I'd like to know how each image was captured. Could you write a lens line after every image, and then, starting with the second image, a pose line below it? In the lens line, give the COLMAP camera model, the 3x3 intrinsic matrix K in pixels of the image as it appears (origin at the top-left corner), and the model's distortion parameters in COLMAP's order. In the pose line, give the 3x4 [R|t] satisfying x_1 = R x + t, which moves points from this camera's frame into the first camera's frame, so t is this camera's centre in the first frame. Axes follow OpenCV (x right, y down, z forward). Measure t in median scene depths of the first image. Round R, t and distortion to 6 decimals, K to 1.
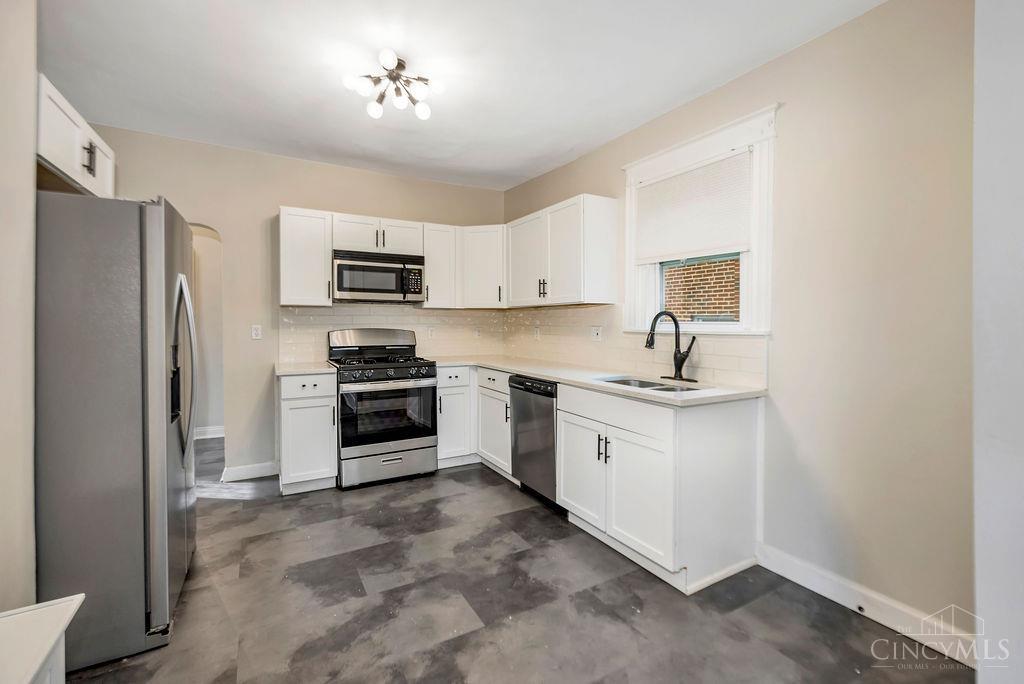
lens RADIAL K [[454.4, 0, 522.6], [0, 454.4, 323.3], [0, 0, 1]] dist [-0.001442, 0.002137]
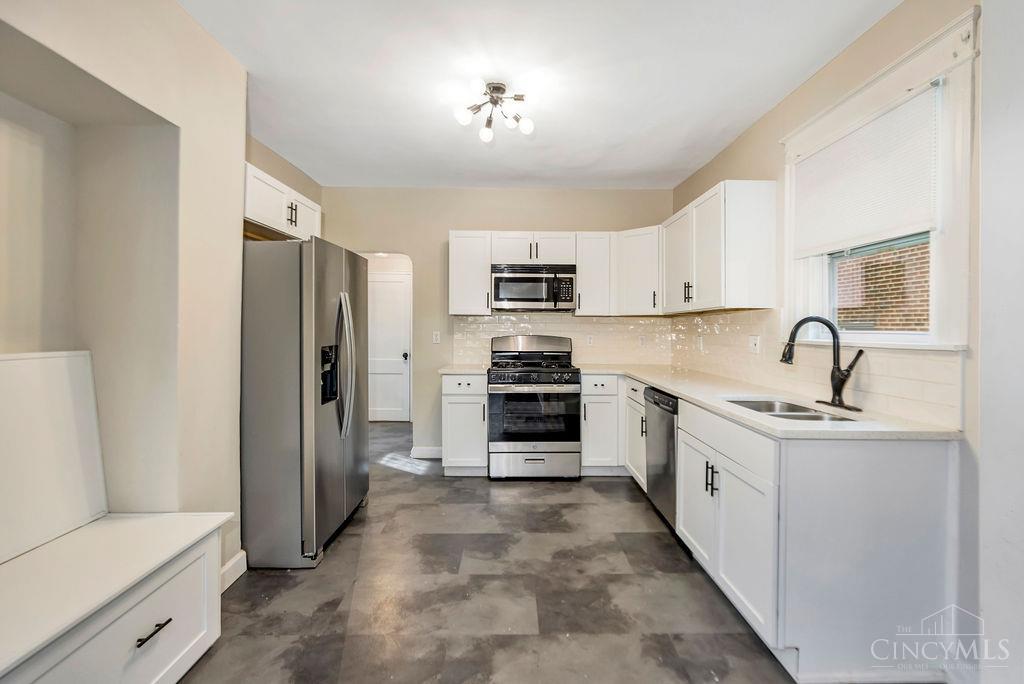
lens RADIAL K [[454.4, 0, 520.5], [0, 454.4, 331.8], [0, 0, 1]] dist [-0.001442, 0.002137]
pose [[0.873649, 0.005907, -0.486521, 0.248695], [-0.004546, 0.999982, 0.003979, -0.001252], [0.486535, -0.001264, 0.873660, 0.074729]]
